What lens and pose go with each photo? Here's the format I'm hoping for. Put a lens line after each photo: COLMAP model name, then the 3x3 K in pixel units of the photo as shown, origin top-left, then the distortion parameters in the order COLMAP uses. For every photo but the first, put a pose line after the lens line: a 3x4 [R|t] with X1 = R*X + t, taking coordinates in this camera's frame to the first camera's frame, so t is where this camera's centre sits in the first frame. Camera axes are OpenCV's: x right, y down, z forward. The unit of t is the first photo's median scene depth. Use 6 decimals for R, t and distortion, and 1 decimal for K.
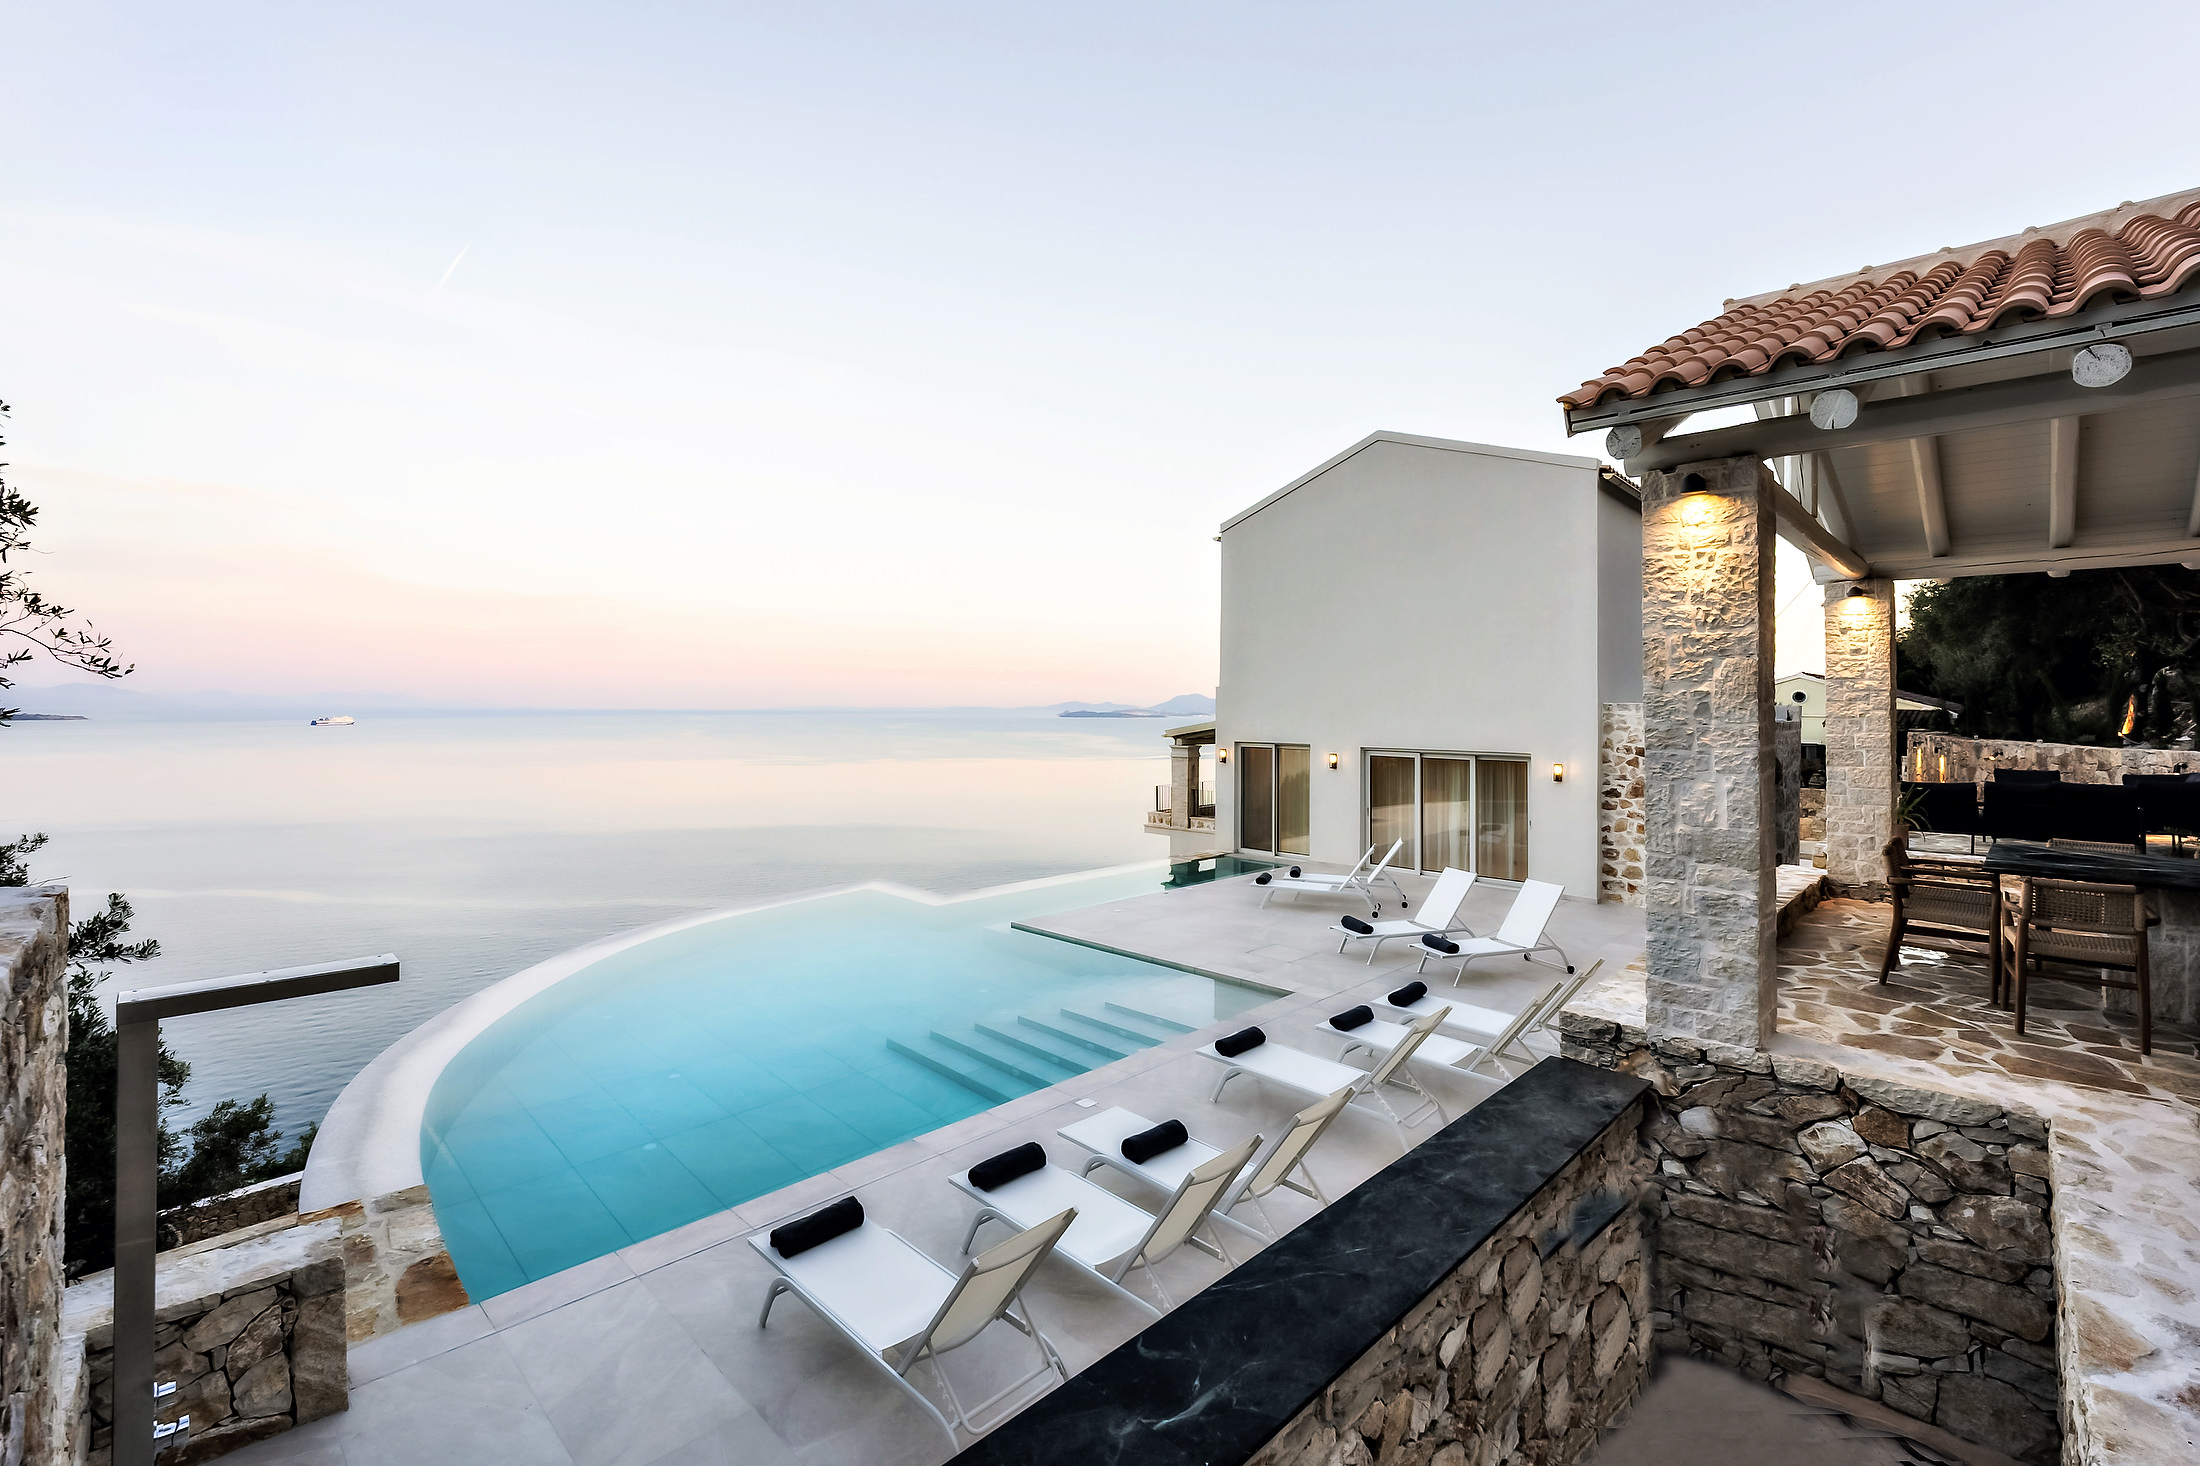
lens RADIAL K [[959.6, 0, 1094.3], [0, 959.6, 707.6], [0, 0, 1]] dist [-0.007905, -0.001210]
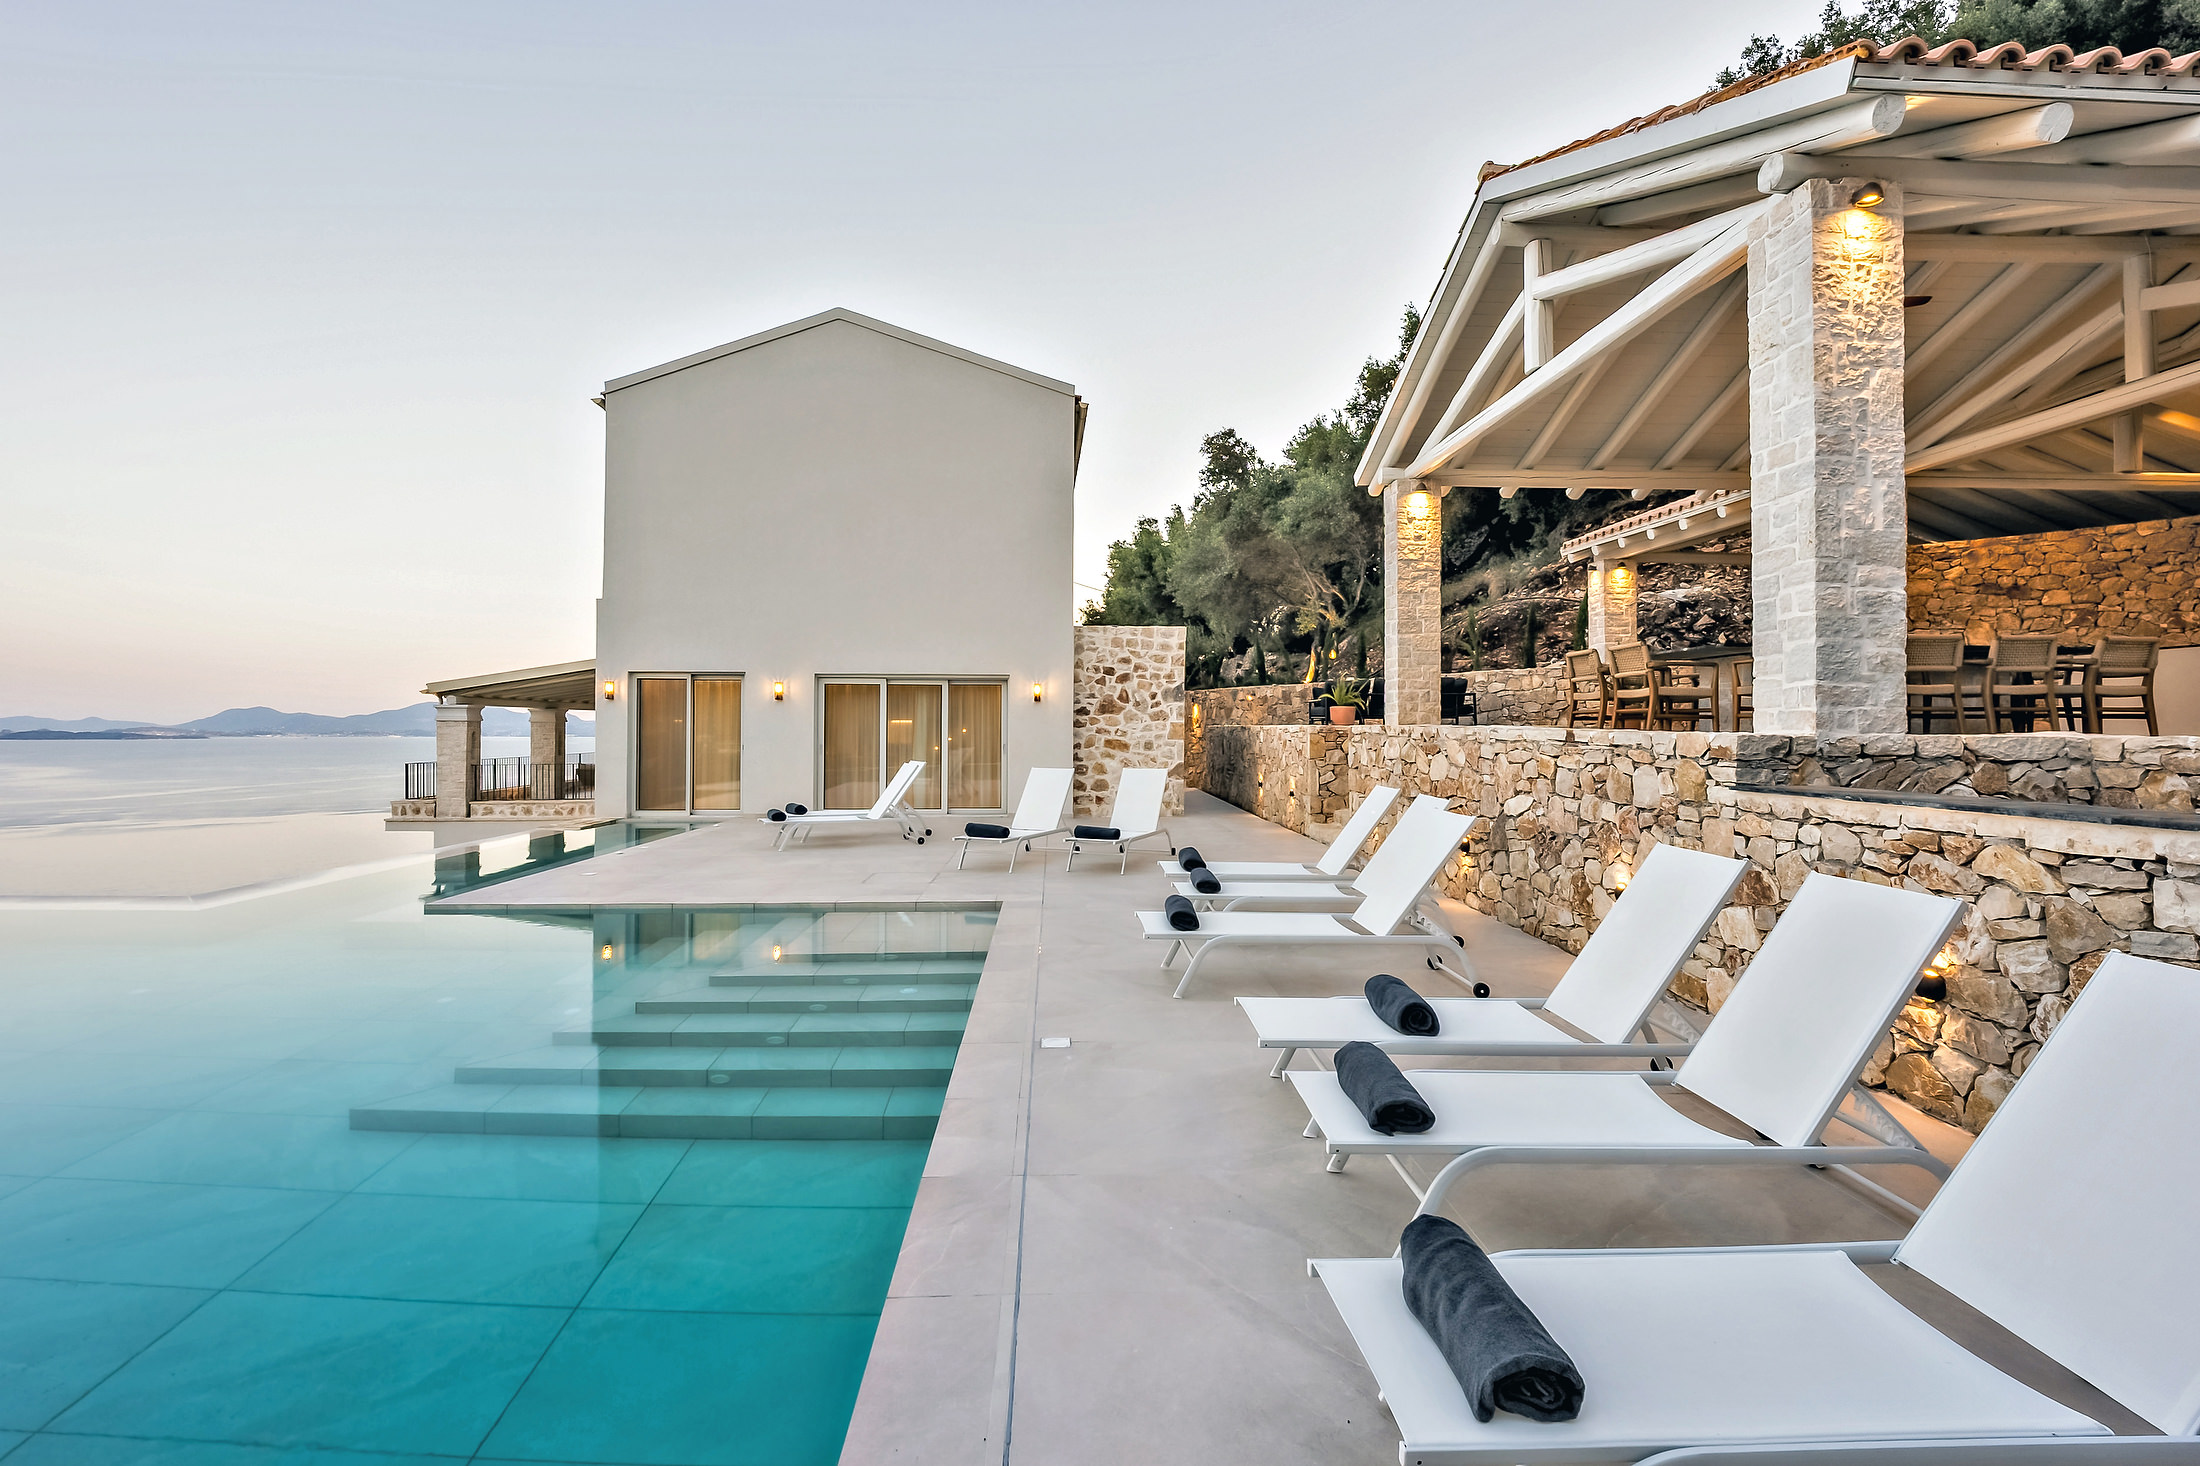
lens RADIAL K [[957.0, 0, 1126.2], [0, 957.0, 721.9], [0, 0, 1]] dist [-0.007513, -0.000557]
pose [[0.677045, -0.002593, 0.735937, -0.647433], [-0.001066, 0.999989, 0.004504, 0.320730], [-0.735941, -0.003834, 0.677035, 0.864335]]
